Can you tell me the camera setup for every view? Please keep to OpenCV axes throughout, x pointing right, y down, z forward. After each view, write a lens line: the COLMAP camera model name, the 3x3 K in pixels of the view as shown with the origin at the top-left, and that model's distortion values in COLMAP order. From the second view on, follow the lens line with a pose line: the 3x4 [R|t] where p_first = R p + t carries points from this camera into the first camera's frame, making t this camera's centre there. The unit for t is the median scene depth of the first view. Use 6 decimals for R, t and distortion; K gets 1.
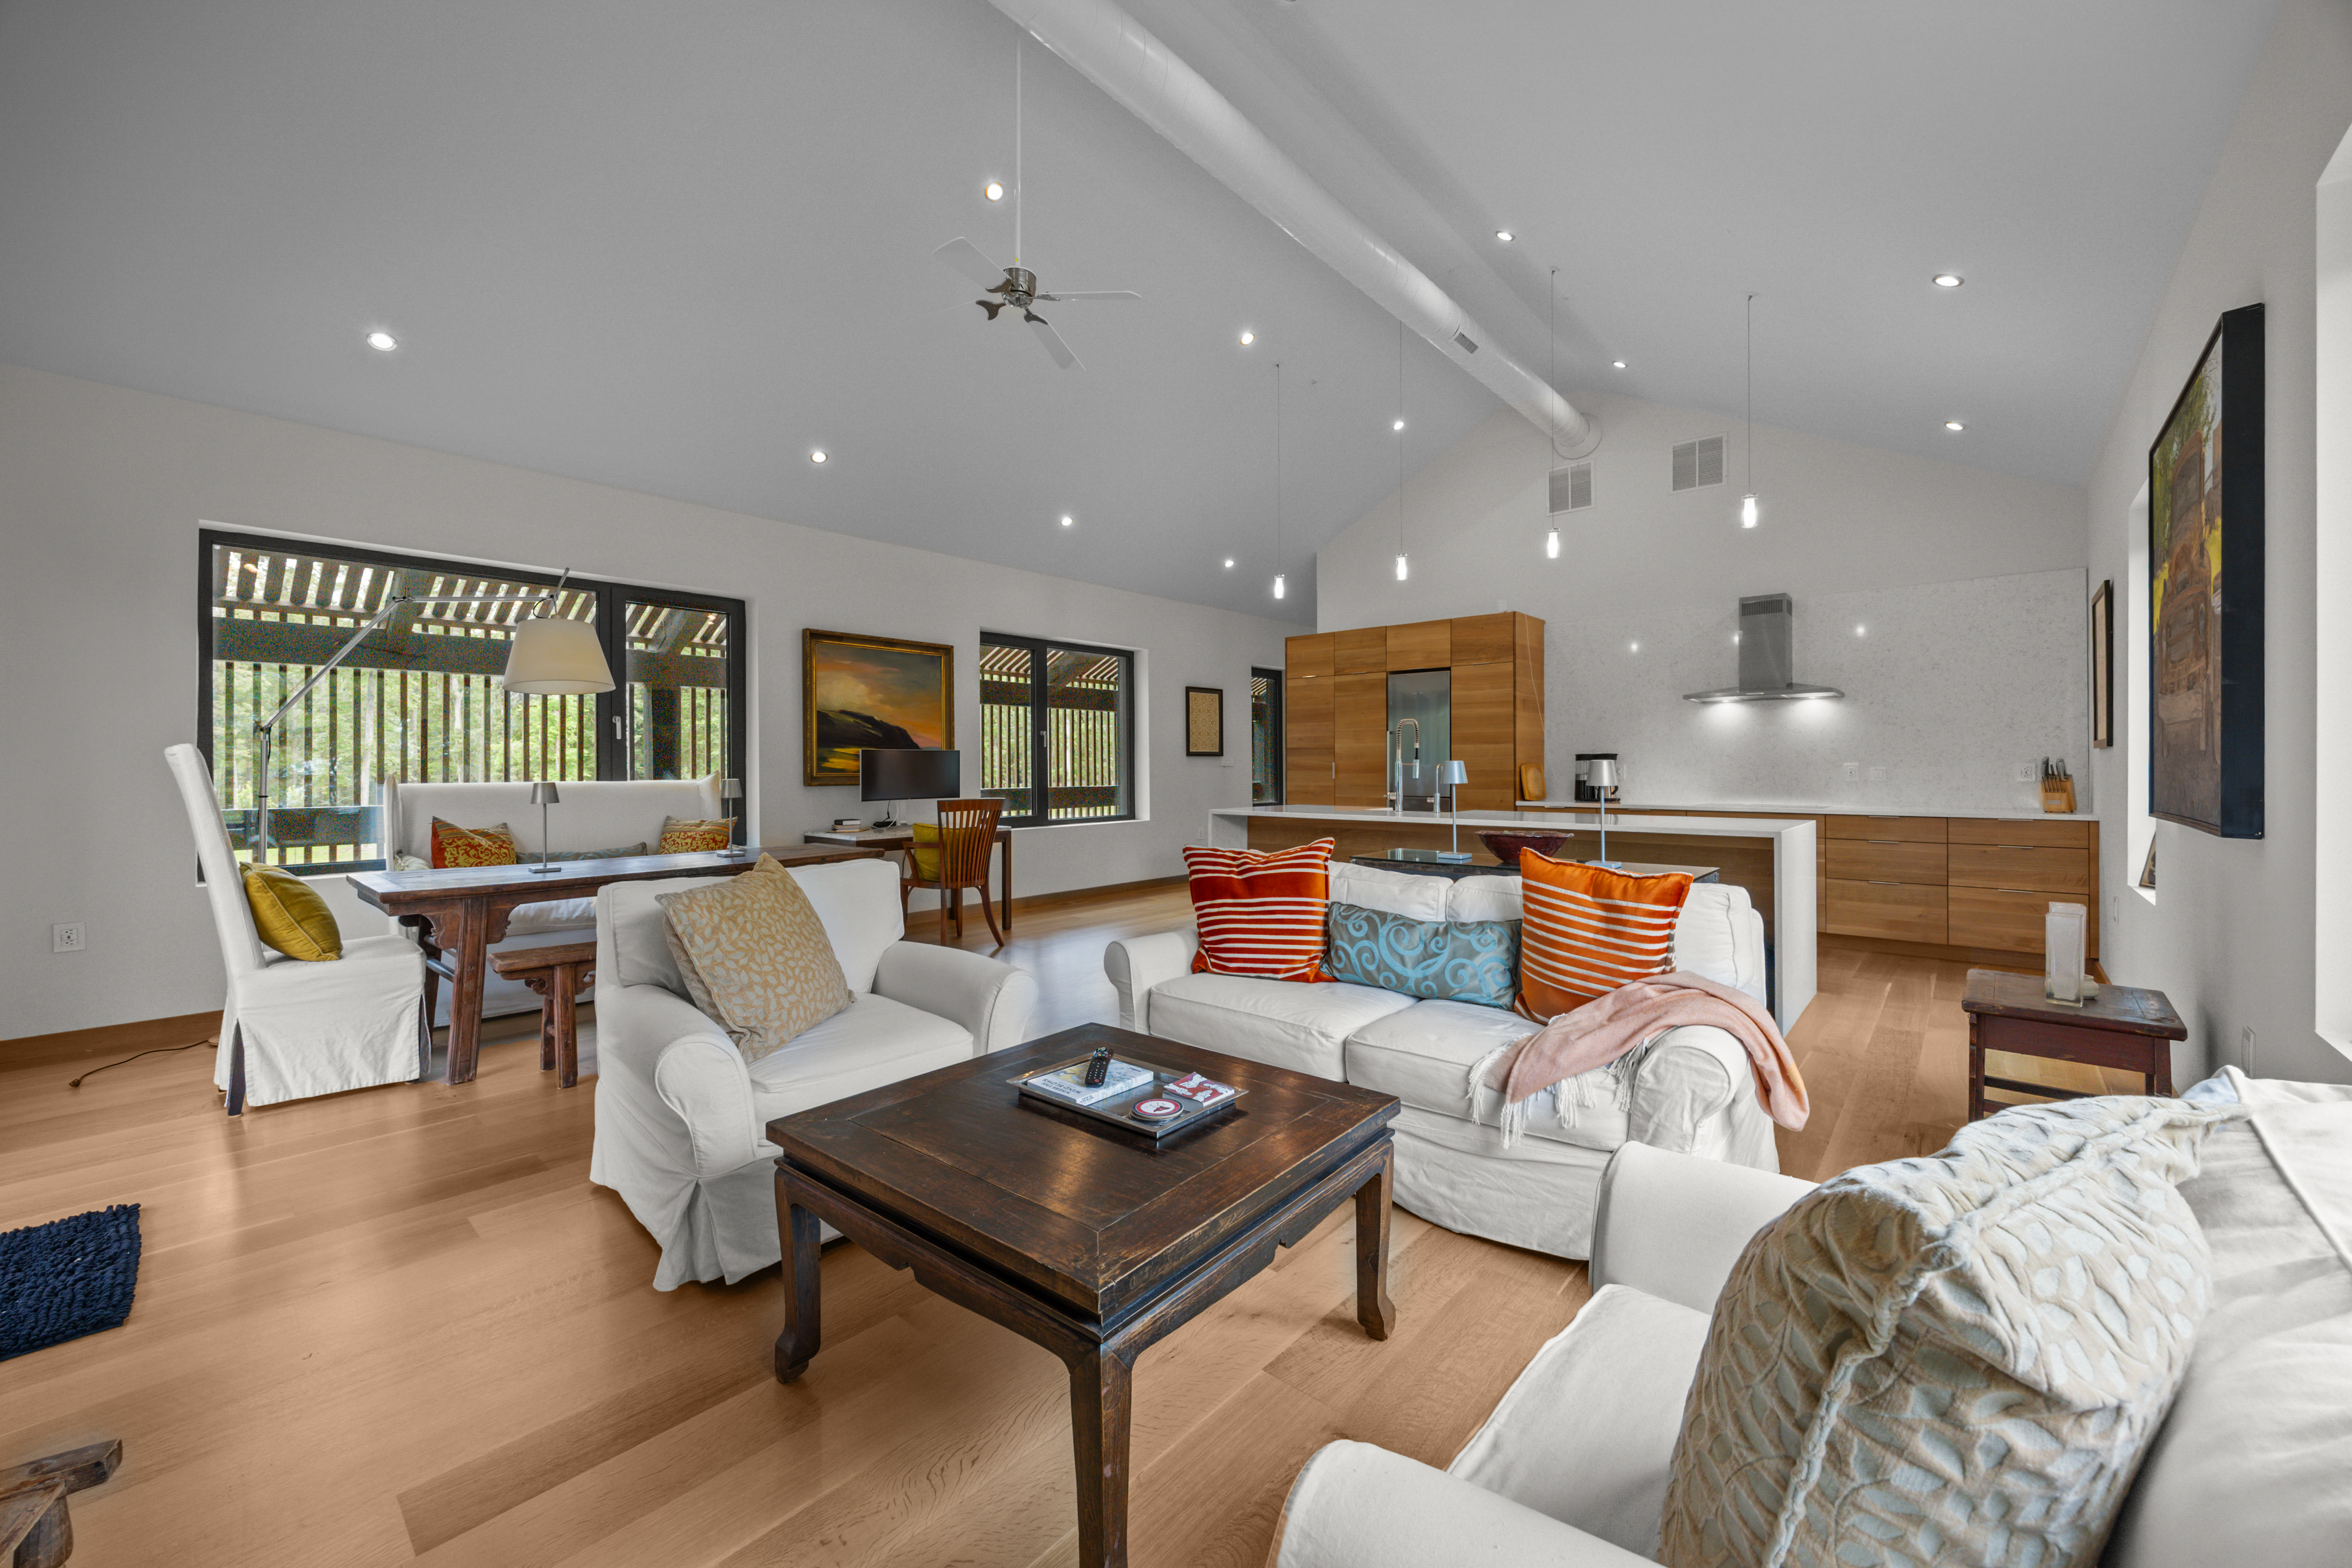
lens RADIAL K [[903.4, 0, 1179.2], [0, 903.4, 767.3], [0, 0, 1]] dist [-0.001568, -0.000472]
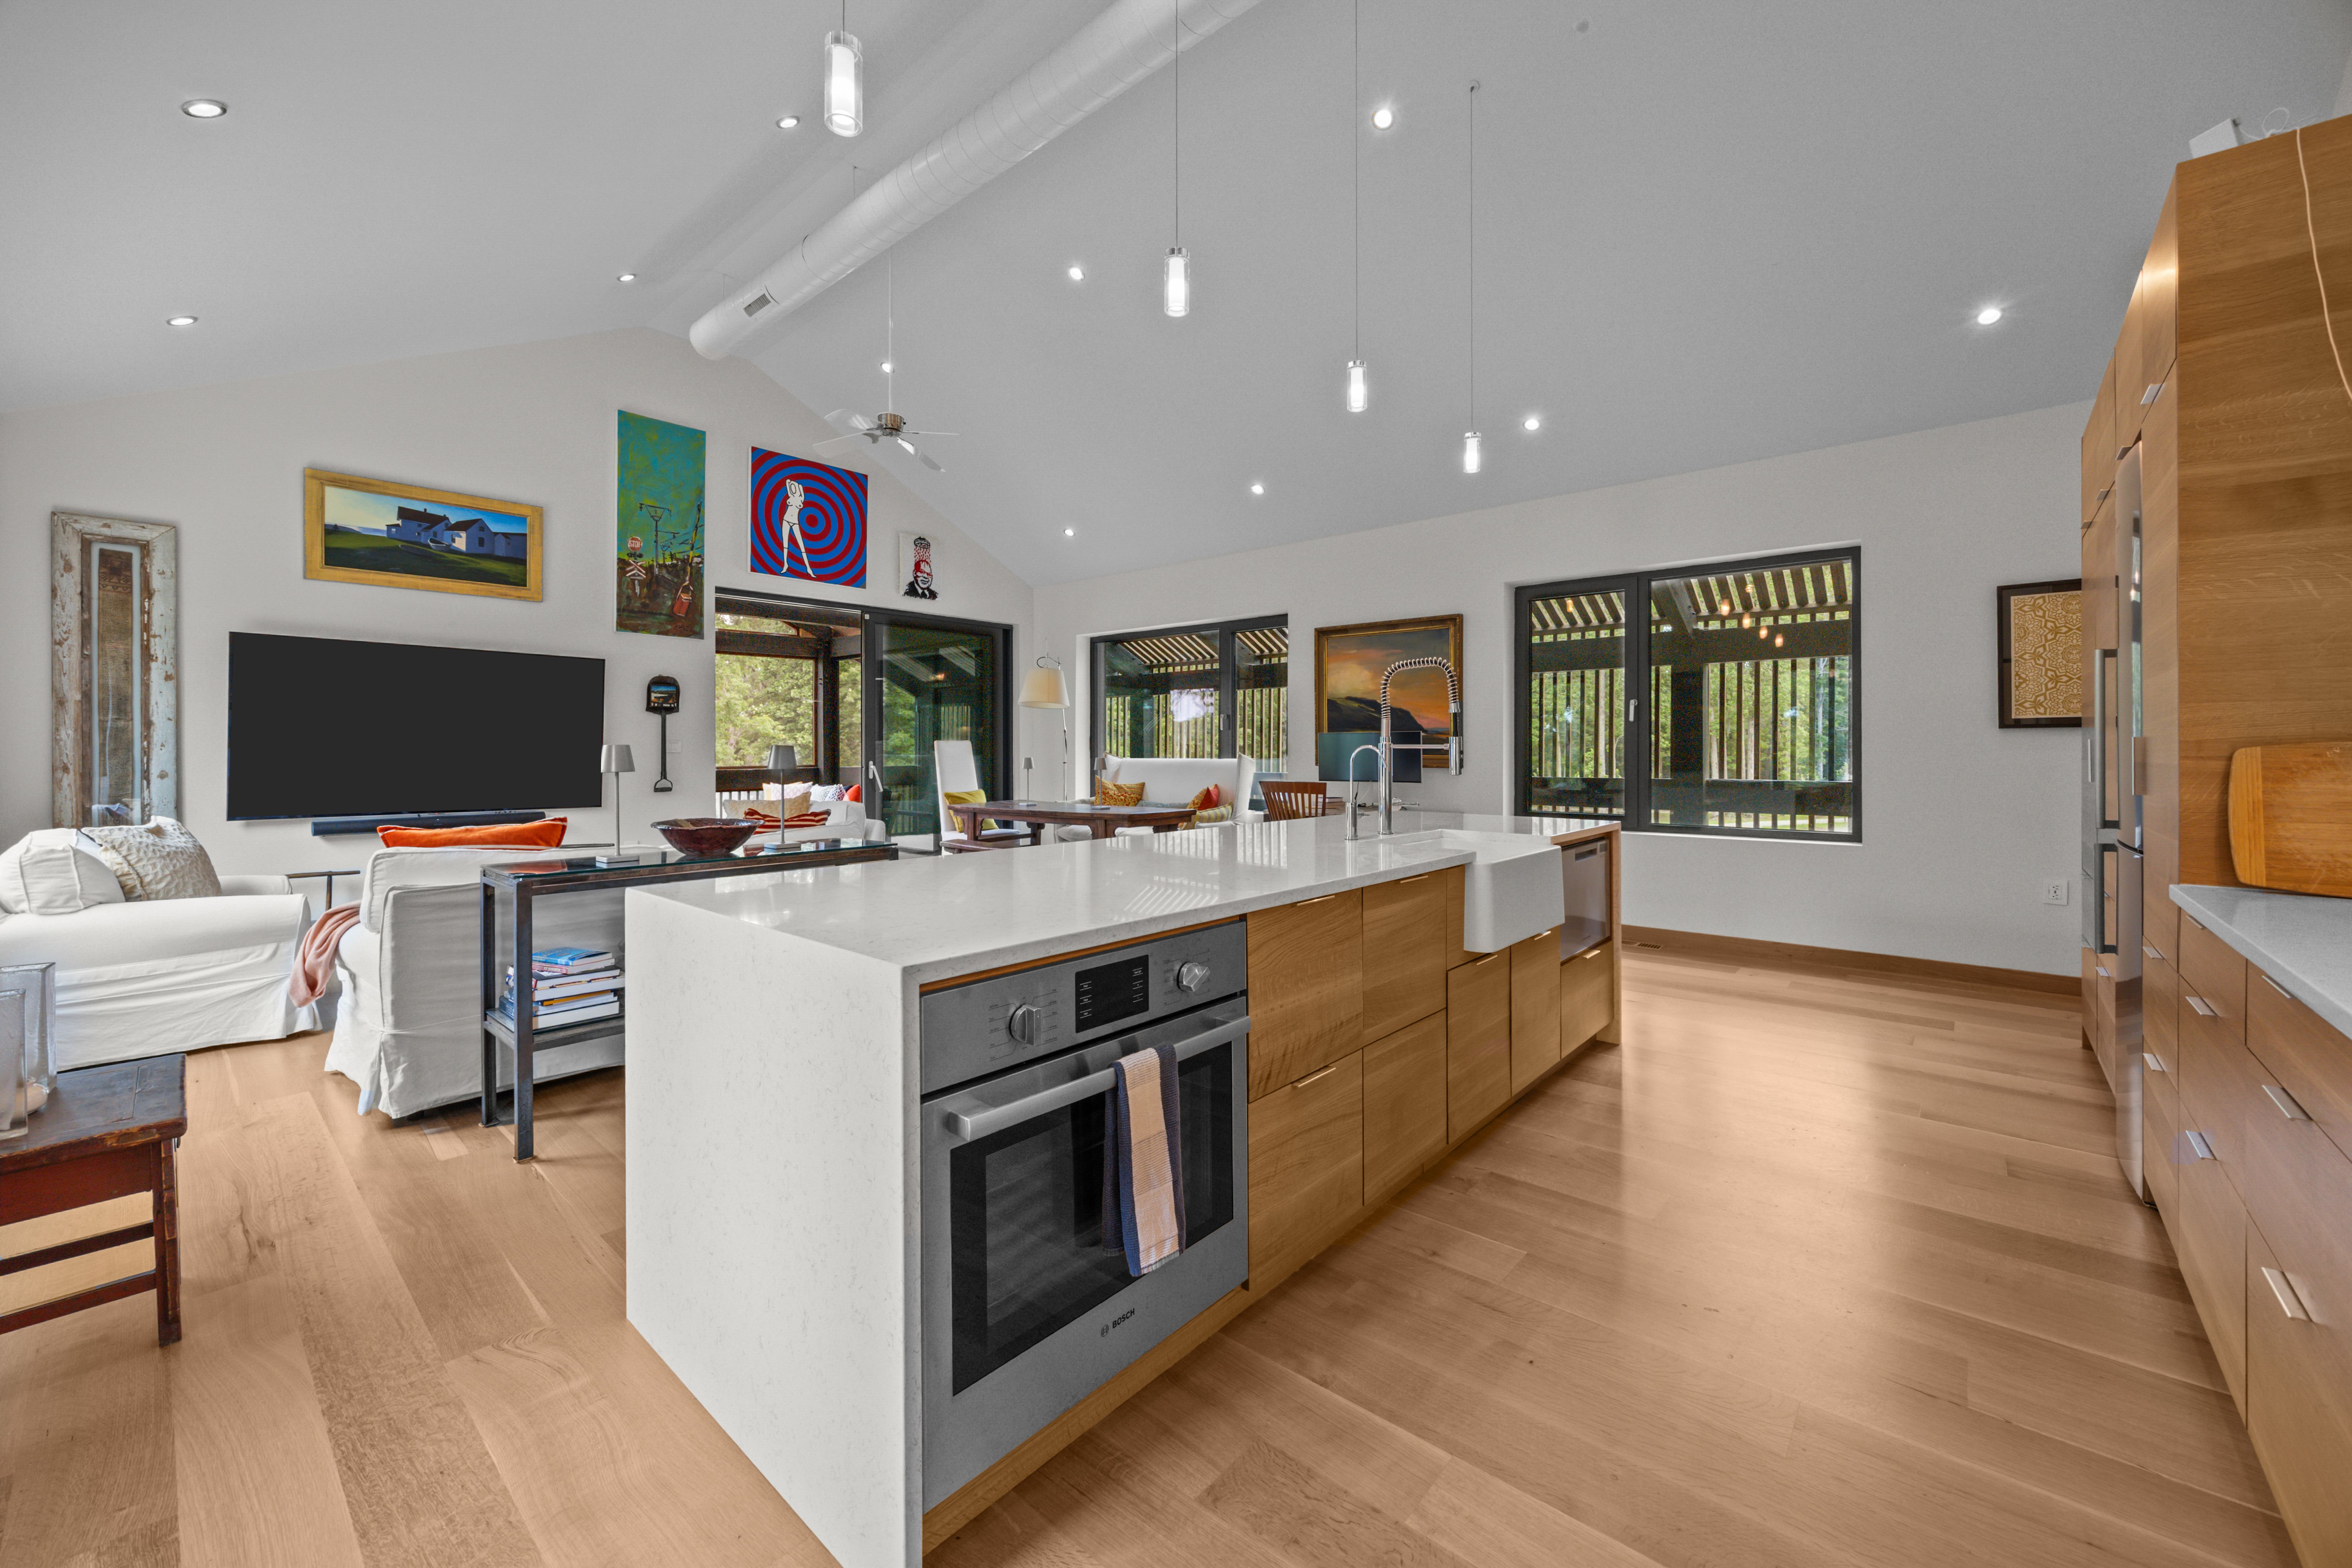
lens RADIAL K [[912.1, 0, 1185.8], [0, 912.1, 758.1], [0, 0, 1]] dist [-0.000921, -0.000156]
pose [[0.018663, 0.012295, -0.999750, 0.684823], [0.000009, 0.999924, 0.012297, -0.002992], [0.999826, -0.000239, 0.018662, 0.751077]]
